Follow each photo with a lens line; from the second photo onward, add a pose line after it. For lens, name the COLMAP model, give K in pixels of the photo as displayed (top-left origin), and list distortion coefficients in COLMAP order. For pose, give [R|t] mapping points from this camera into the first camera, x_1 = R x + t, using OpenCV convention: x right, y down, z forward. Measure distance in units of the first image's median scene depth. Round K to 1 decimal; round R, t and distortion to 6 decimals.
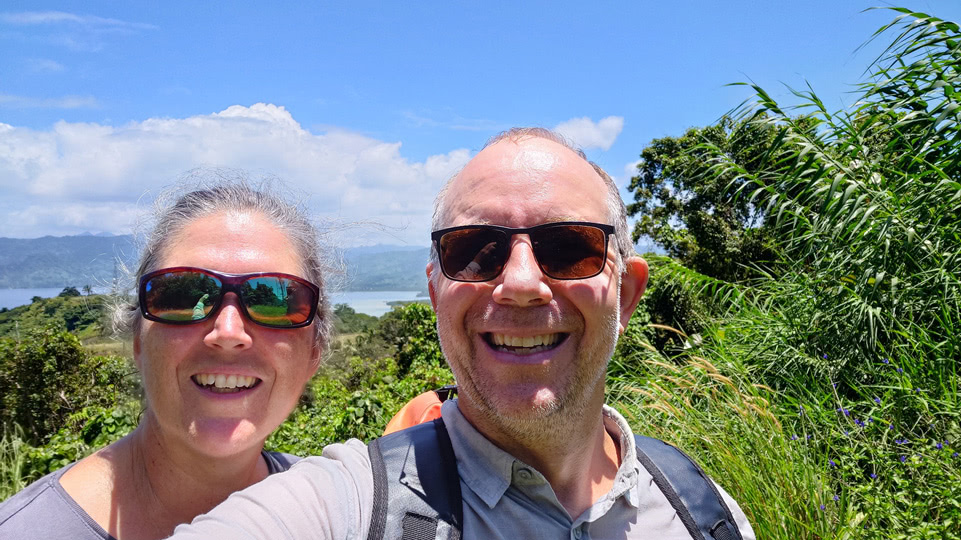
lens RADIAL K [[1604.4, 0, 480.5], [0, 1604.4, 270.6], [0, 0, 1]] dist [-0.016523, 0.000000]
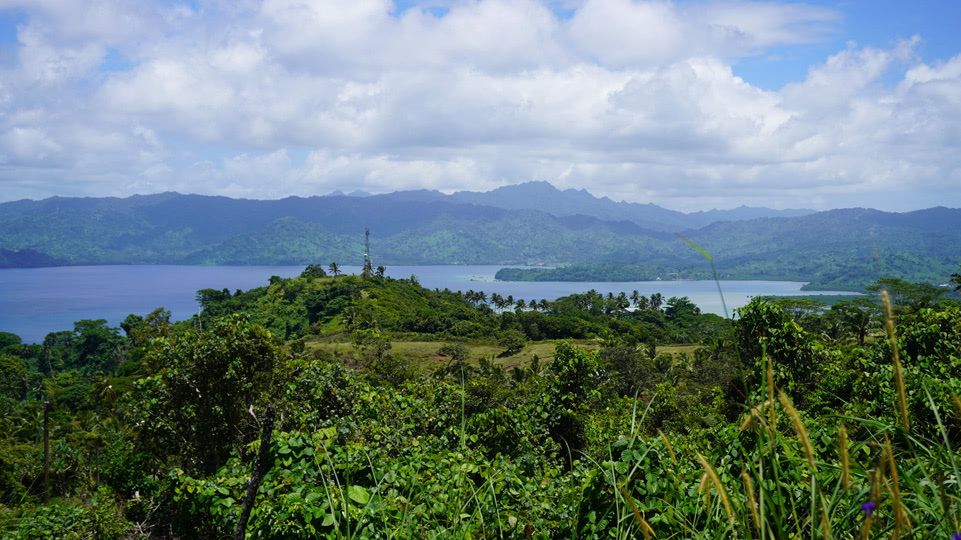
lens RADIAL K [[1604.4, 0, 480.5], [0, 1604.4, 267.4], [0, 0, 1]] dist [-0.016523, 0.000000]
pose [[0.790478, 0.019885, -0.612167, 0.262918], [-0.011223, 0.999775, 0.017983, -0.002744], [0.612387, -0.007345, 0.790524, 0.456675]]
